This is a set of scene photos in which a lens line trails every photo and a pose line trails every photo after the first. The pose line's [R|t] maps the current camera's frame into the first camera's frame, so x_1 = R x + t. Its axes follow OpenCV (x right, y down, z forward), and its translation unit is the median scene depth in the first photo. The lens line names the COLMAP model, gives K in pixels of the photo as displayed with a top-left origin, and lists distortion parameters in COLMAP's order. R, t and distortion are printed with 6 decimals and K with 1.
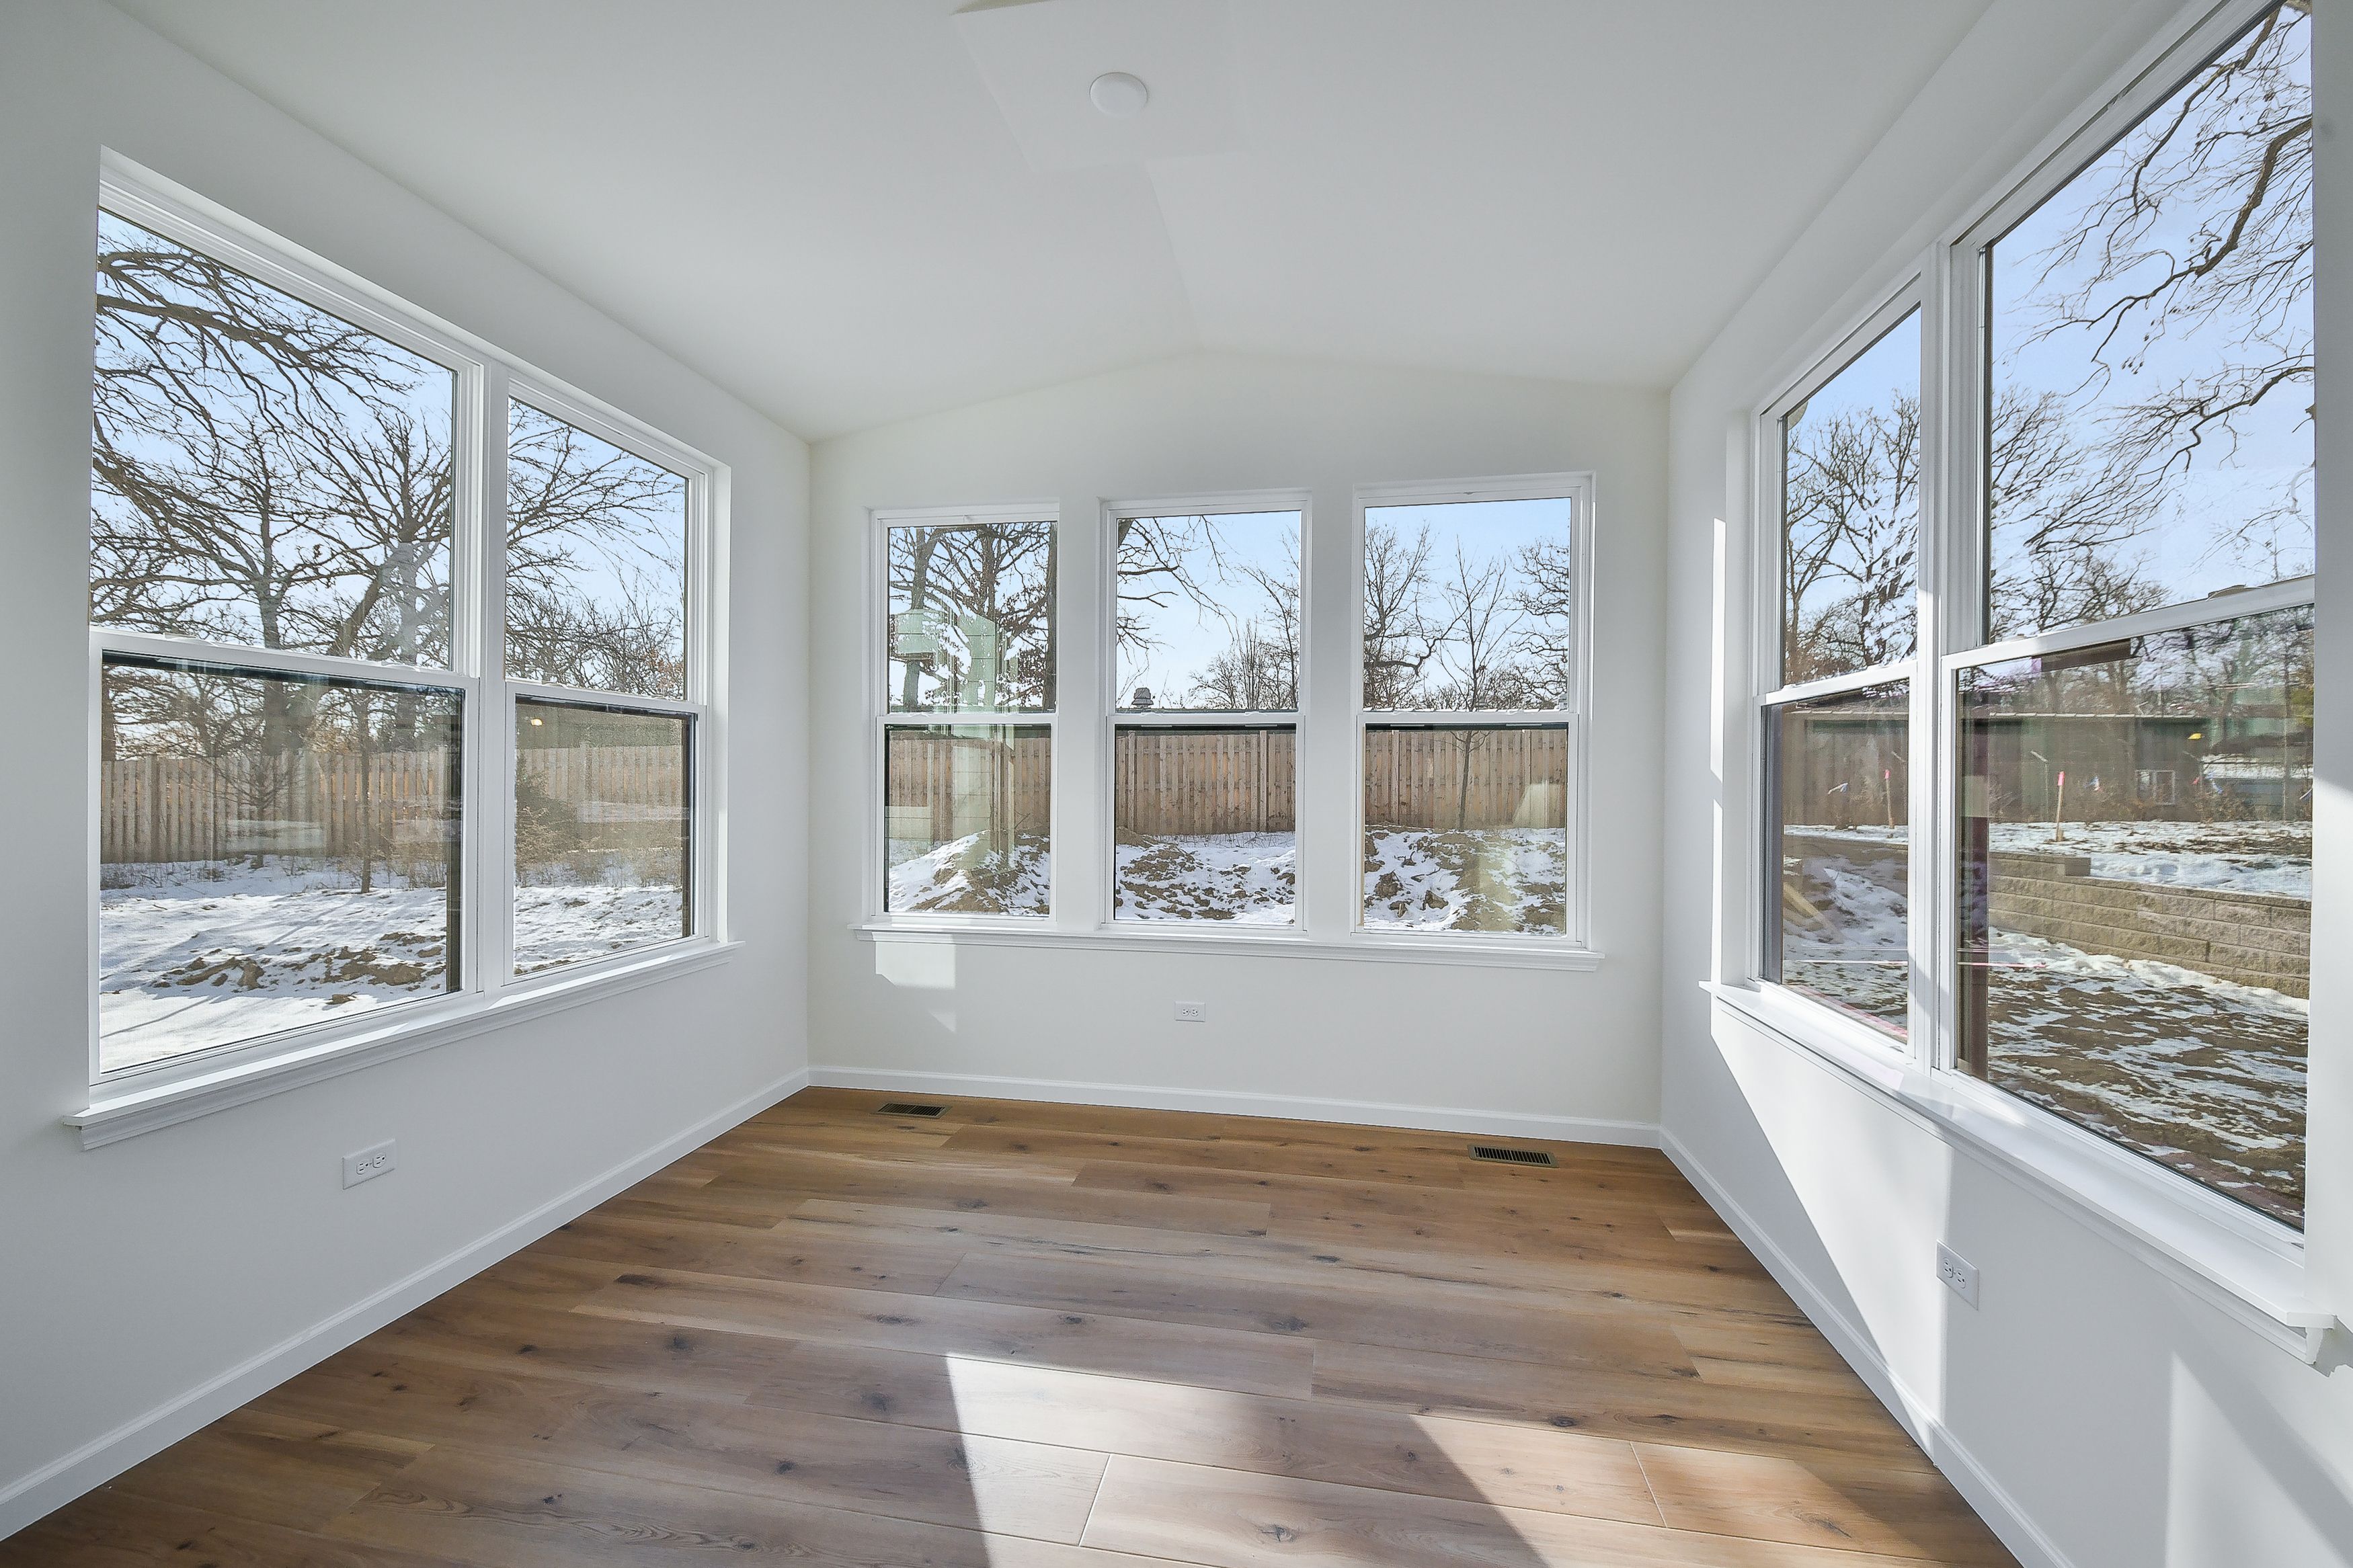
lens RADIAL K [[944.0, 0, 1179.2], [0, 944.0, 782.4], [0, 0, 1]] dist [-0.000058, -0.000001]
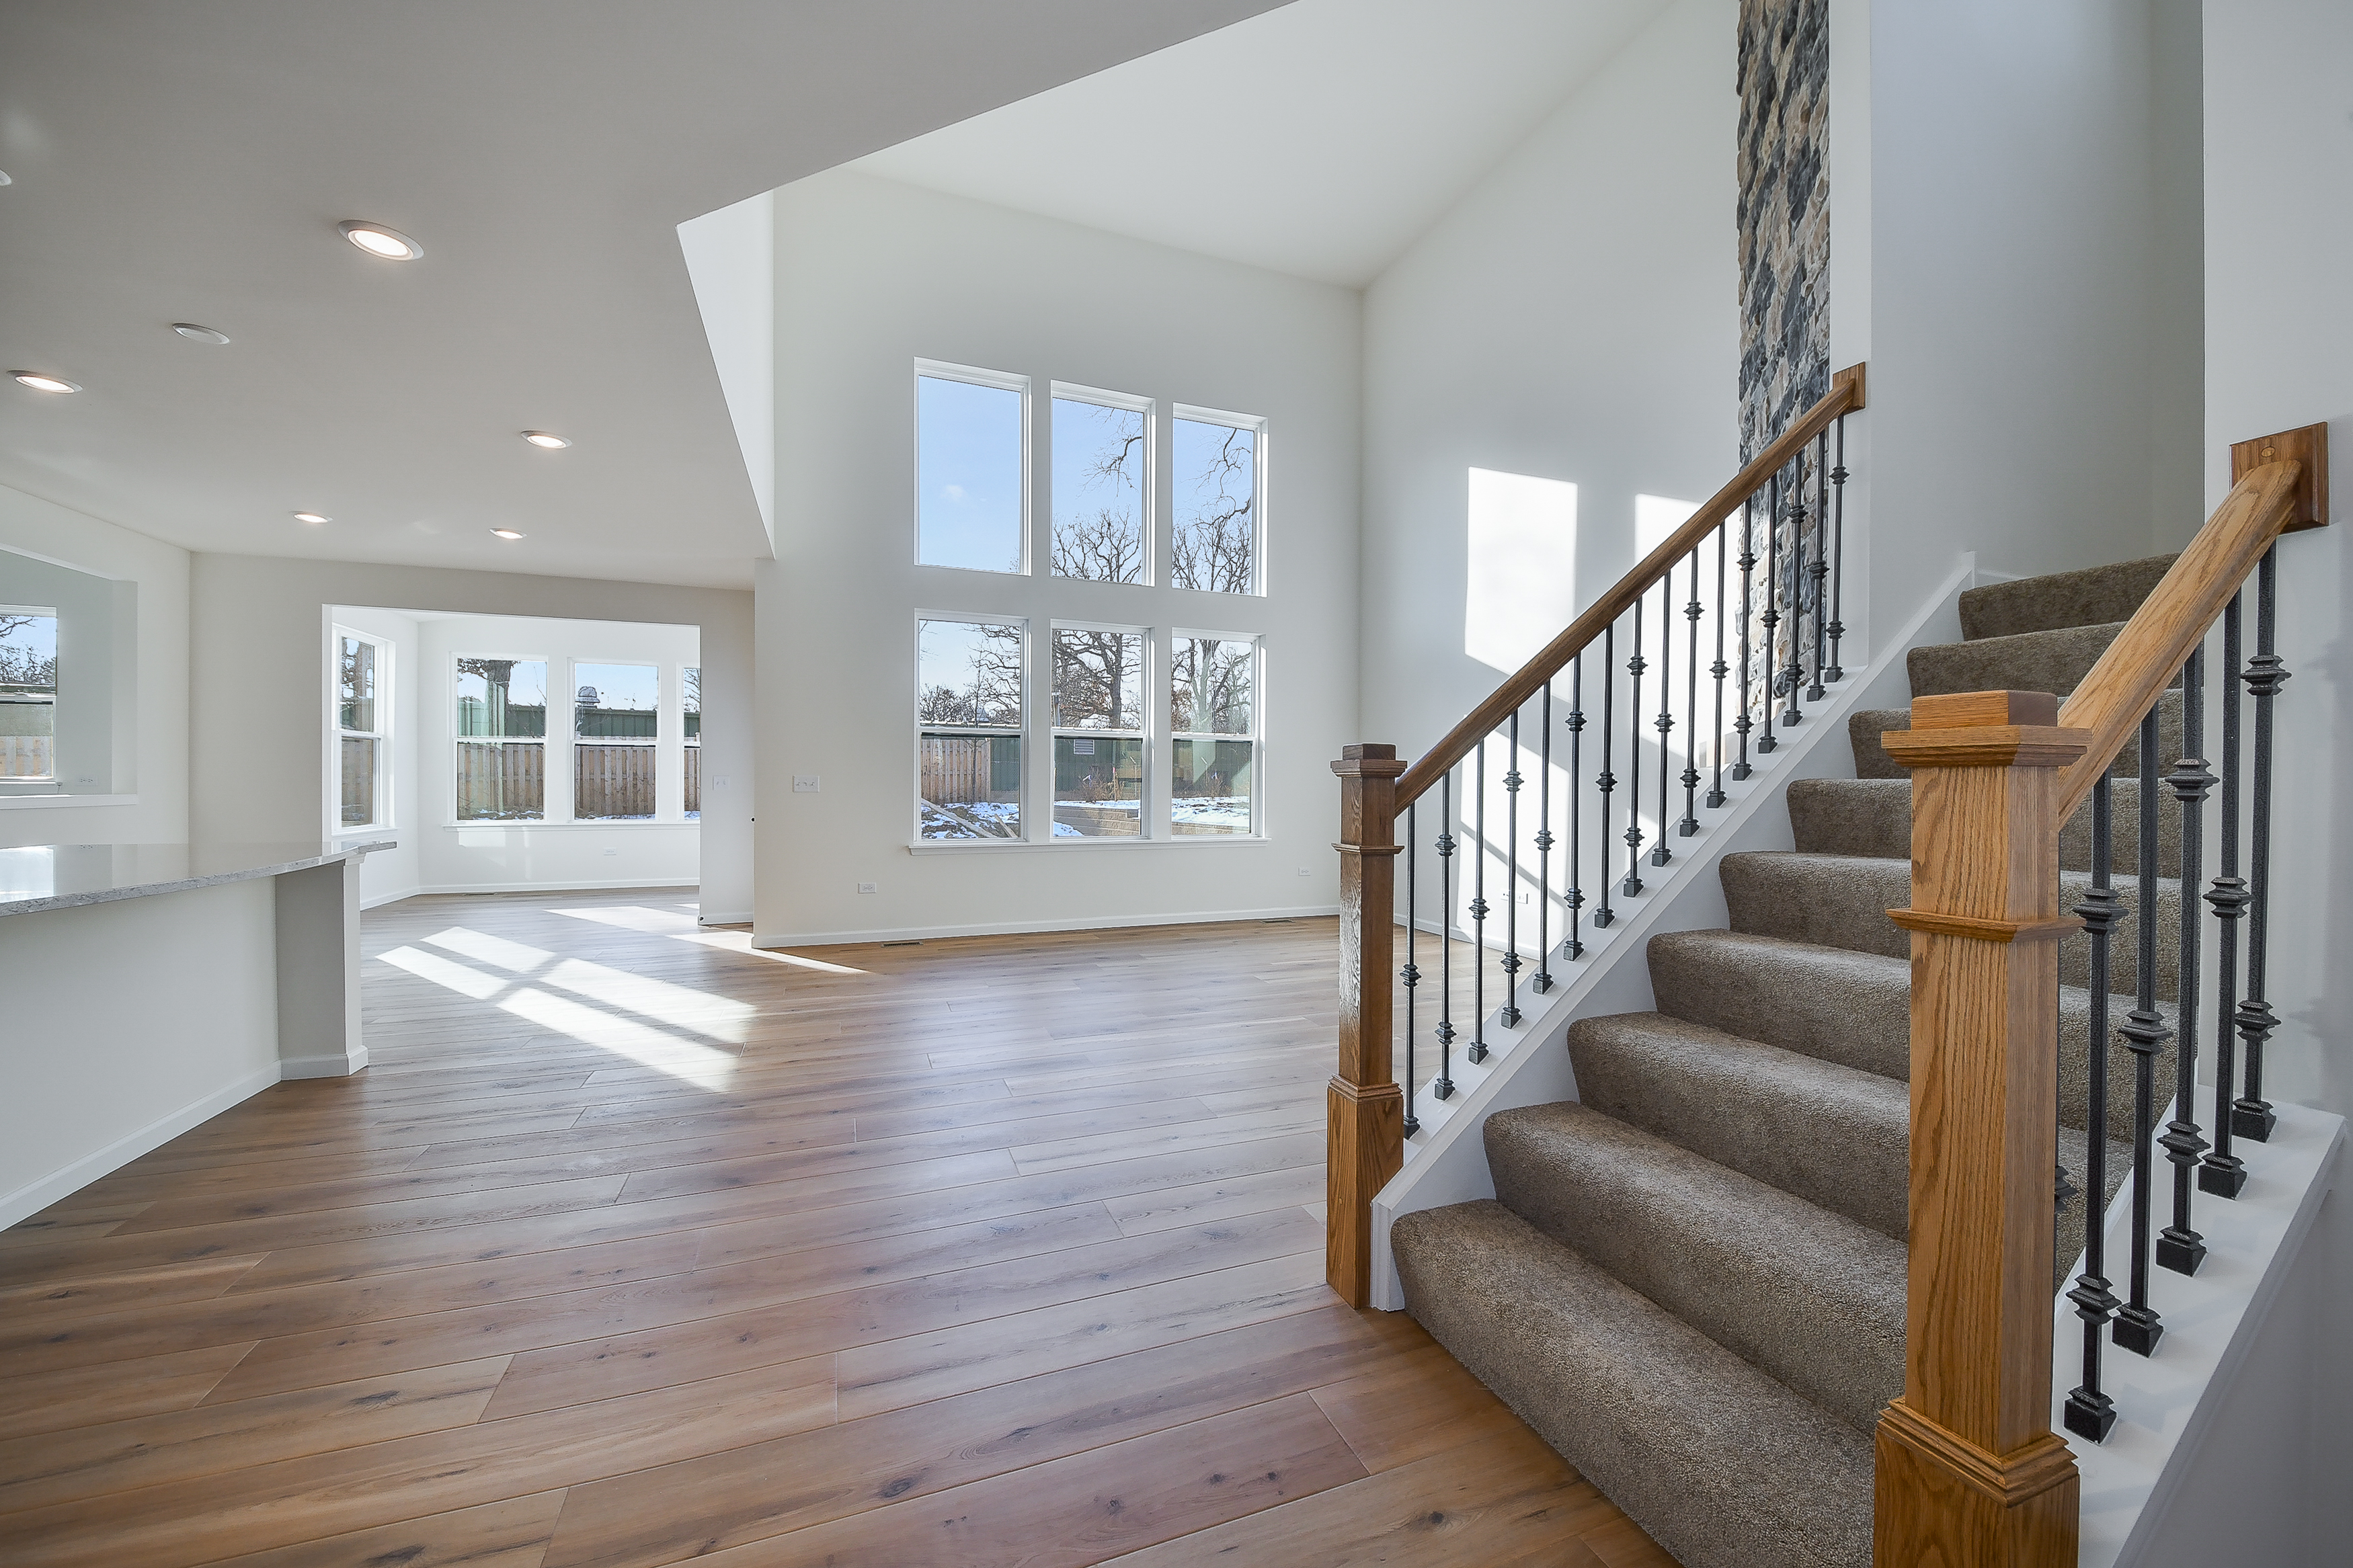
lens RADIAL K [[884.0, 0, 1181.8], [0, 884.0, 790.1], [0, 0, 1]] dist [0.001440, 0.000047]
pose [[0.849617, -0.007348, 0.527350, 0.010869], [0.001979, 0.999940, 0.010745, 0.010849], [-0.527397, -0.008085, 0.849580, -0.424520]]
